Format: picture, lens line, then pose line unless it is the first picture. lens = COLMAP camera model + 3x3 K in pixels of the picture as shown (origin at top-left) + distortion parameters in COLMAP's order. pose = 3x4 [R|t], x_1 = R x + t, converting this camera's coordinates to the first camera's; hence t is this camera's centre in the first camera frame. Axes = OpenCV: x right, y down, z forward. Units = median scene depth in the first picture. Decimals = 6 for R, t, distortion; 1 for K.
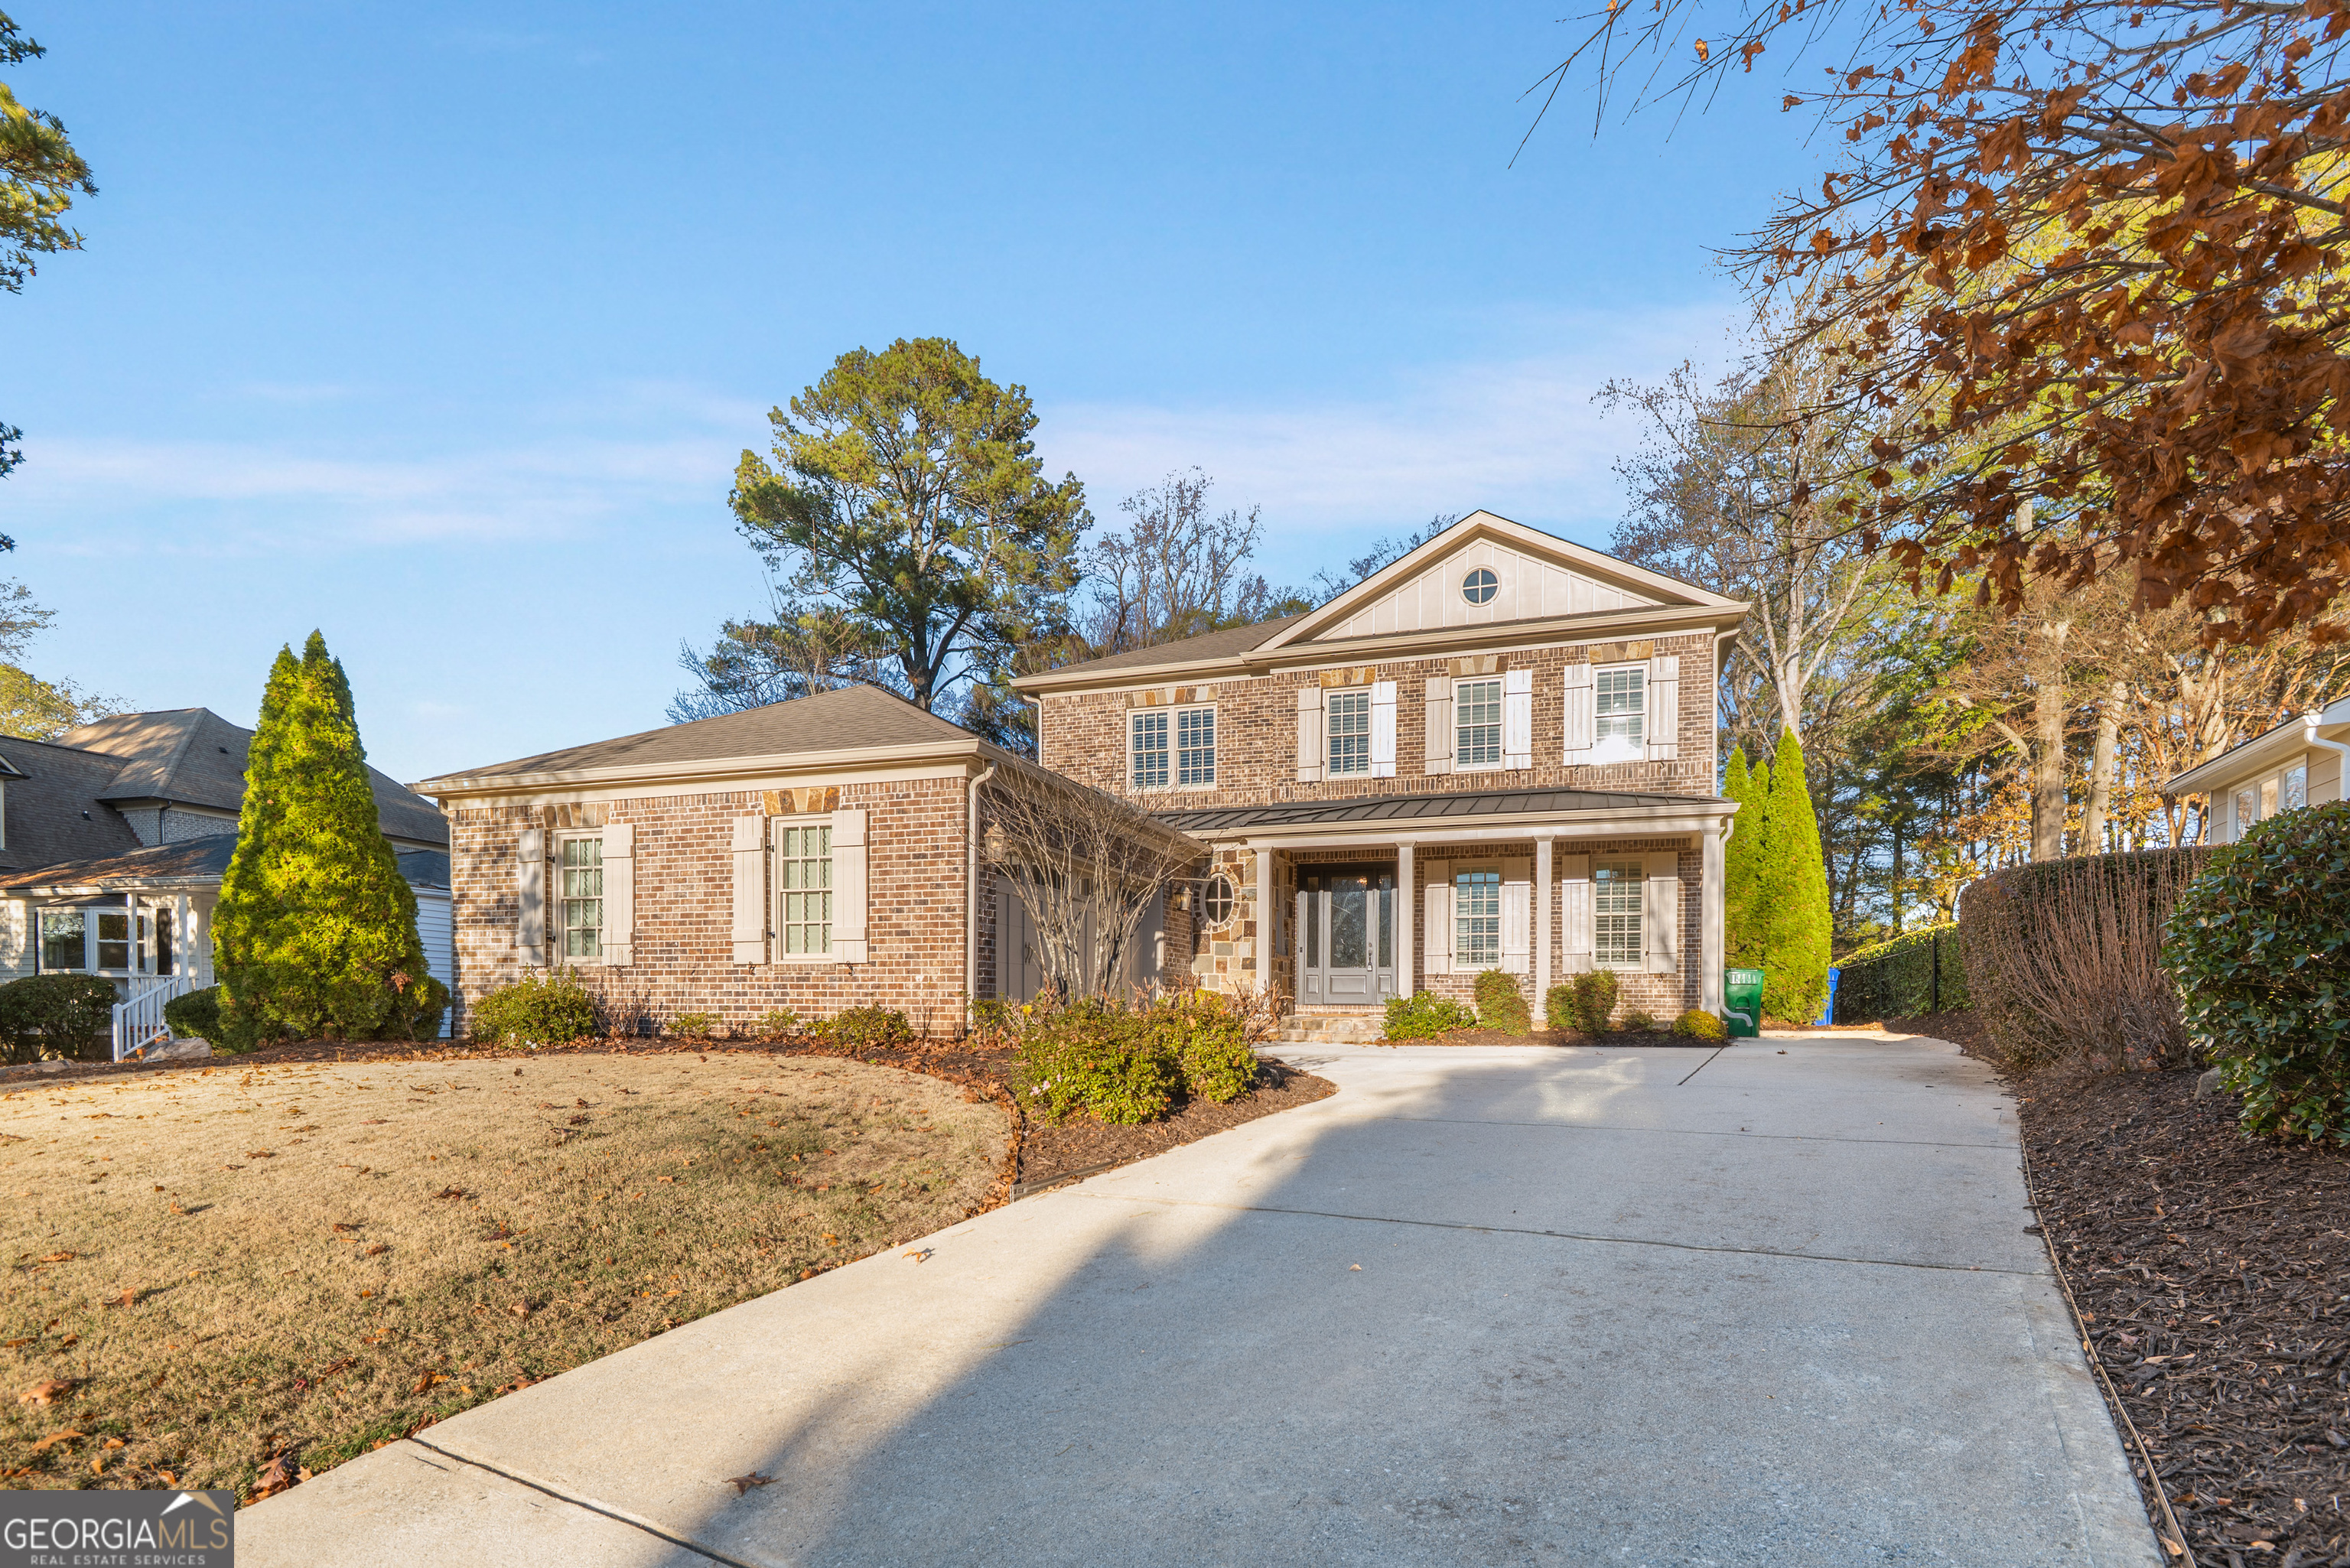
lens RADIAL K [[1170.9, 0, 1165.5], [0, 1170.9, 941.6], [0, 0, 1]] dist [-0.010657, -0.000675]
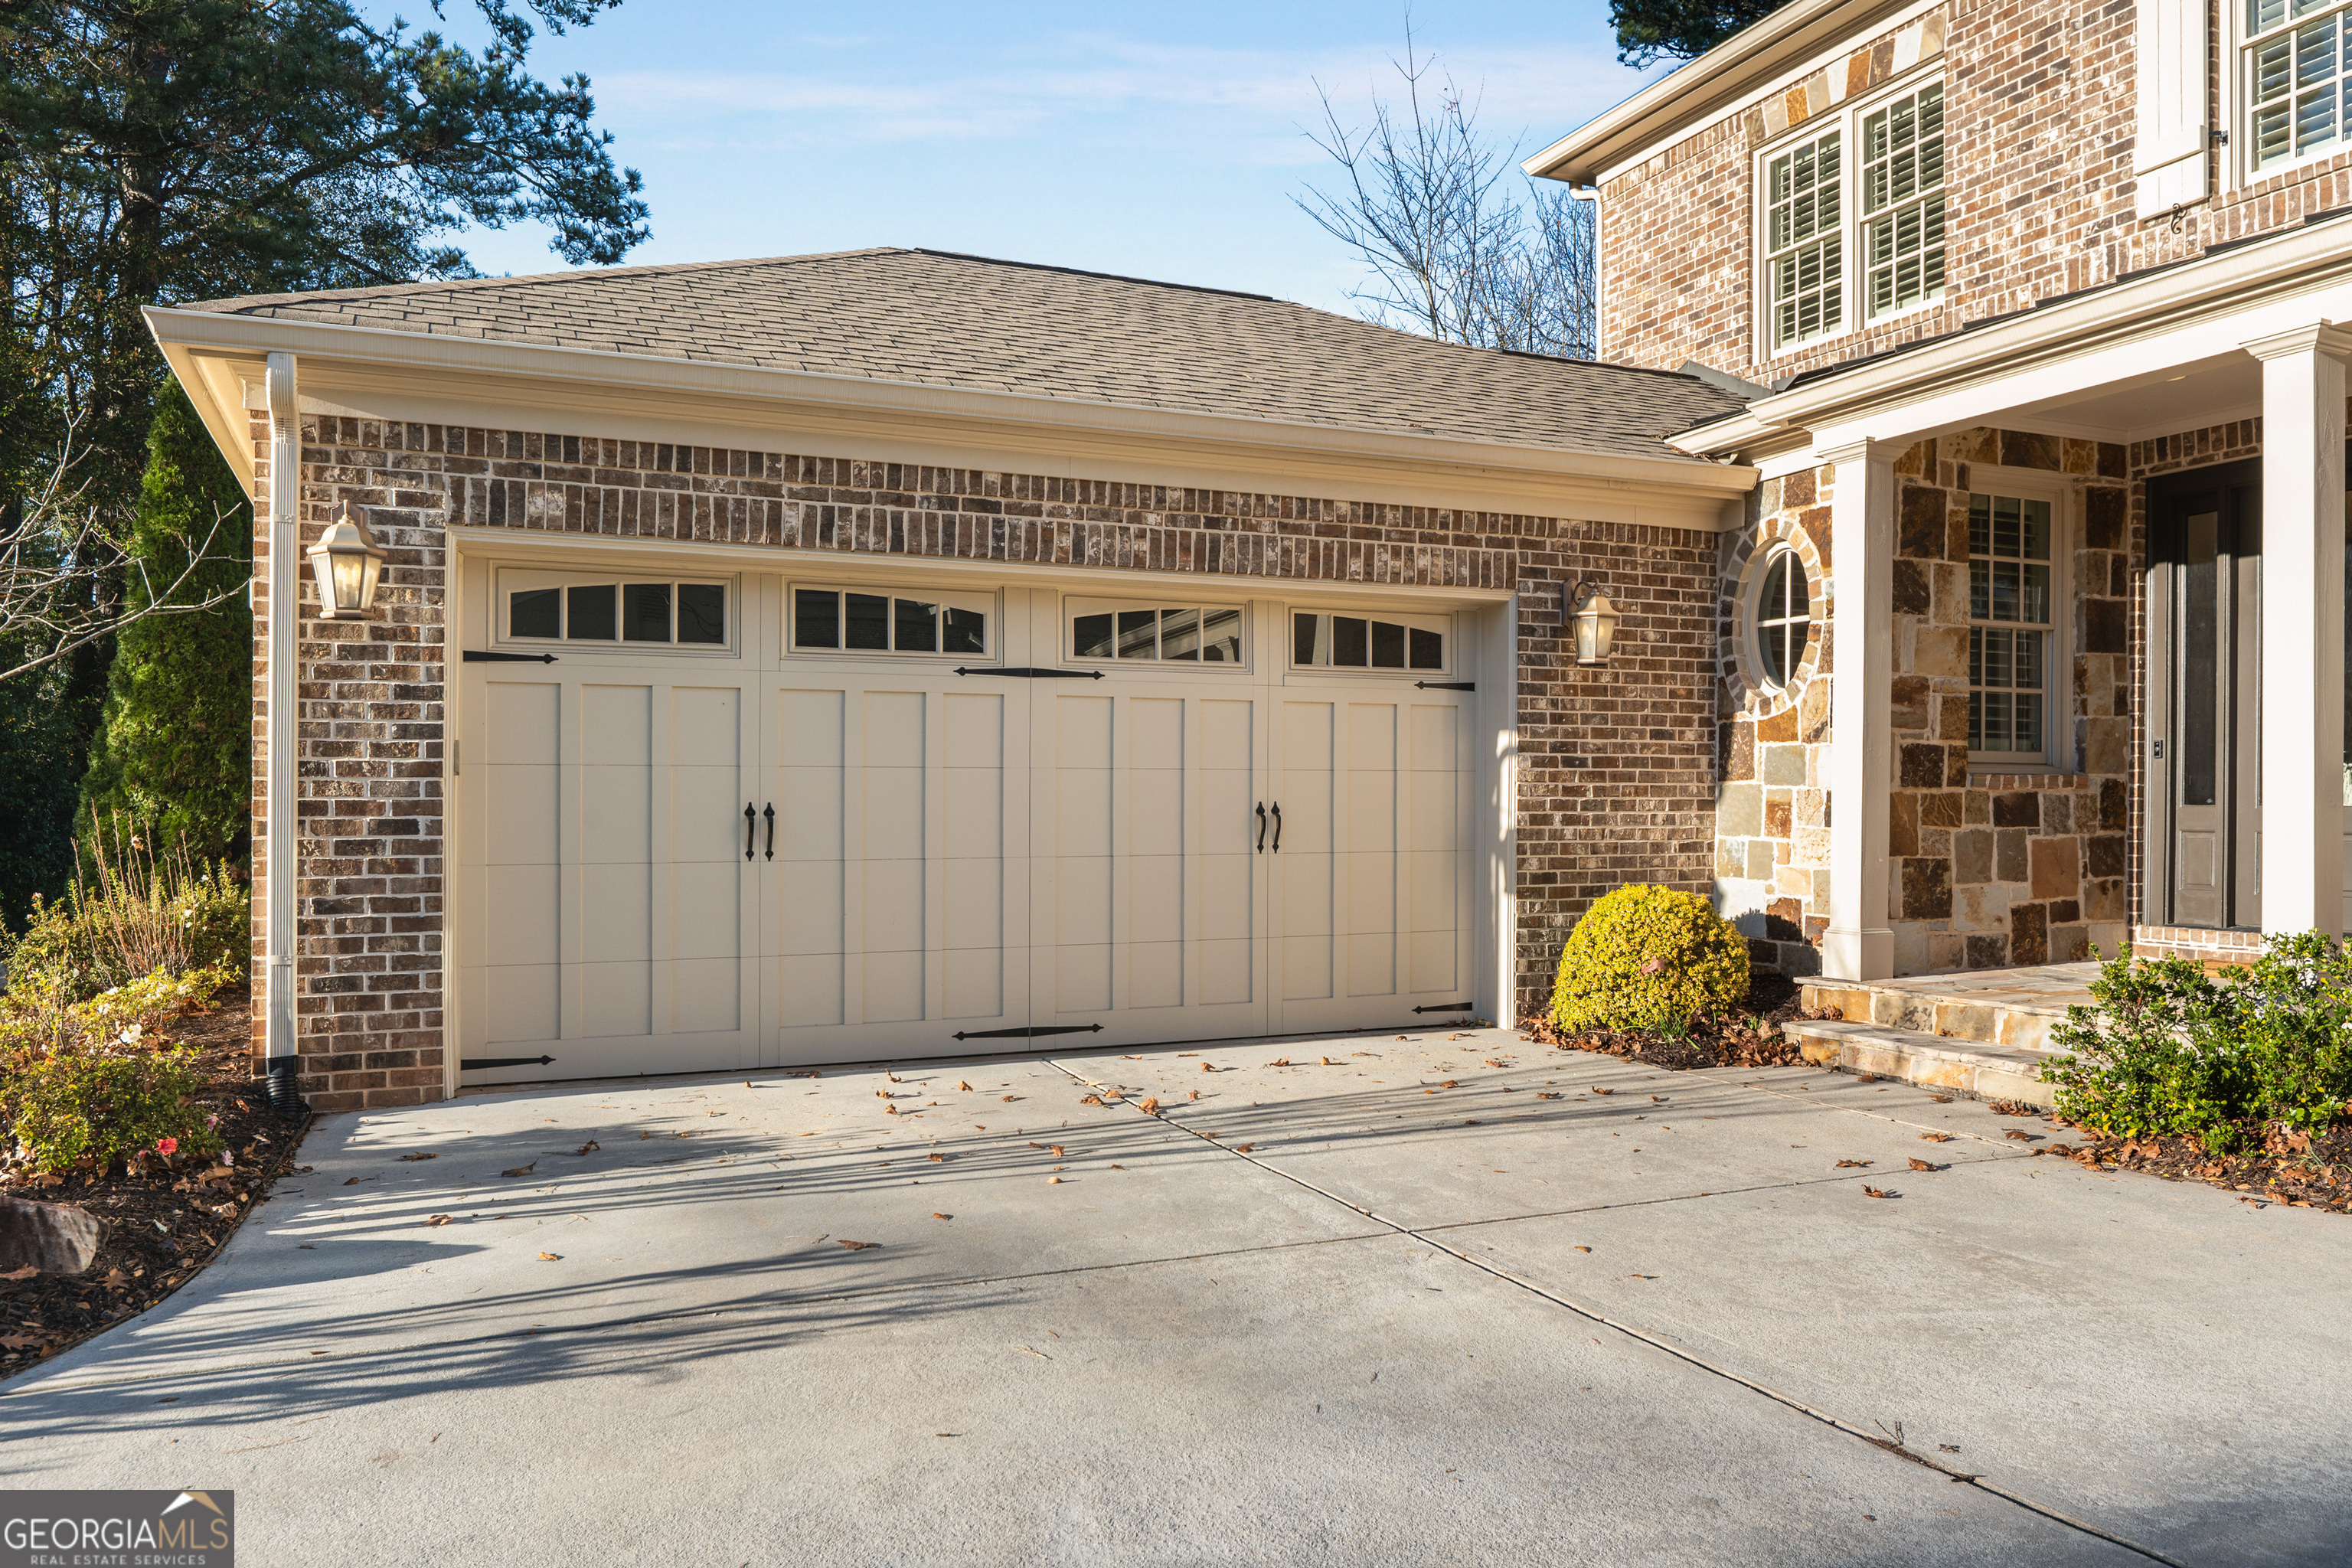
lens RADIAL K [[1649.9, 0, 1181.7], [0, 1649.9, 792.7], [0, 0, 1]] dist [-0.039123, 0.002220]
pose [[0.674036, -0.014717, -0.738552, 0.284599], [0.051722, 0.998288, 0.027311, -0.007720], [0.736885, -0.056608, 0.673643, 0.552636]]
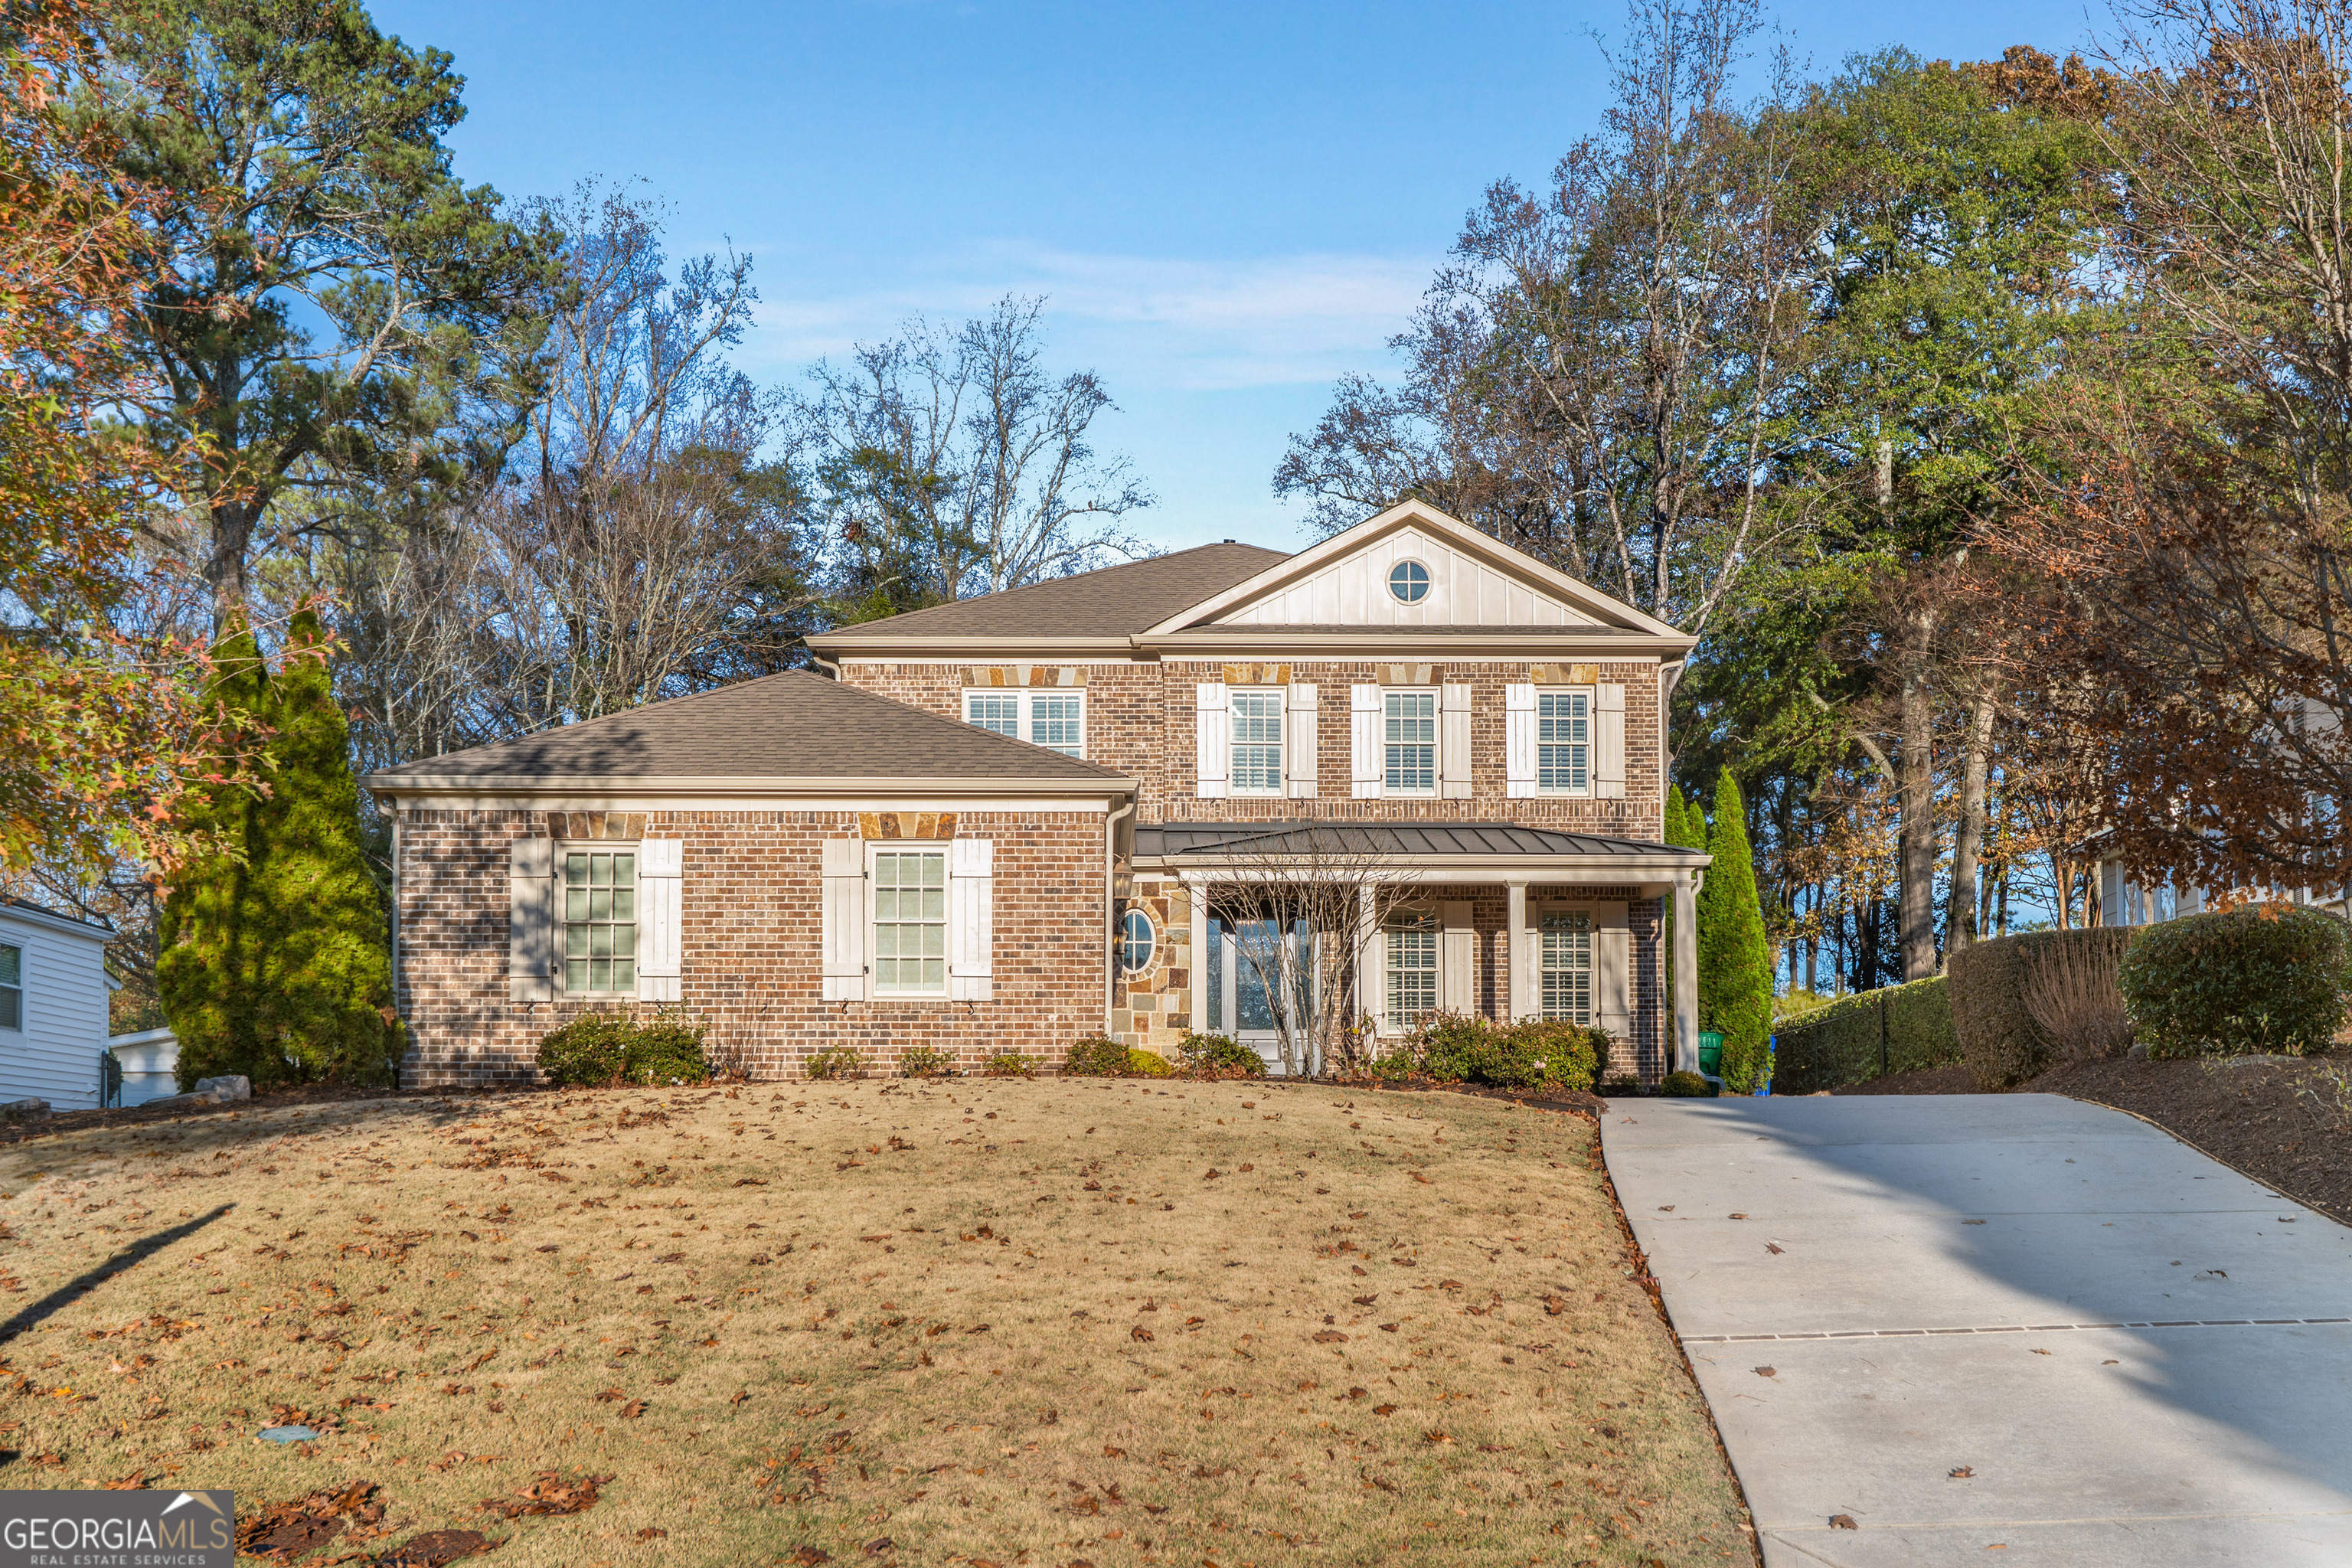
lens RADIAL K [[2367.3, 0, 1174.8], [0, 2367.3, 792.1], [0, 0, 1]] dist [-0.072446, 0.000000]
pose [[0.931771, 0.049360, 0.359676, -0.534460], [-0.013529, 0.994747, -0.101466, 0.027778], [-0.362795, 0.089677, 0.927544, -0.556051]]
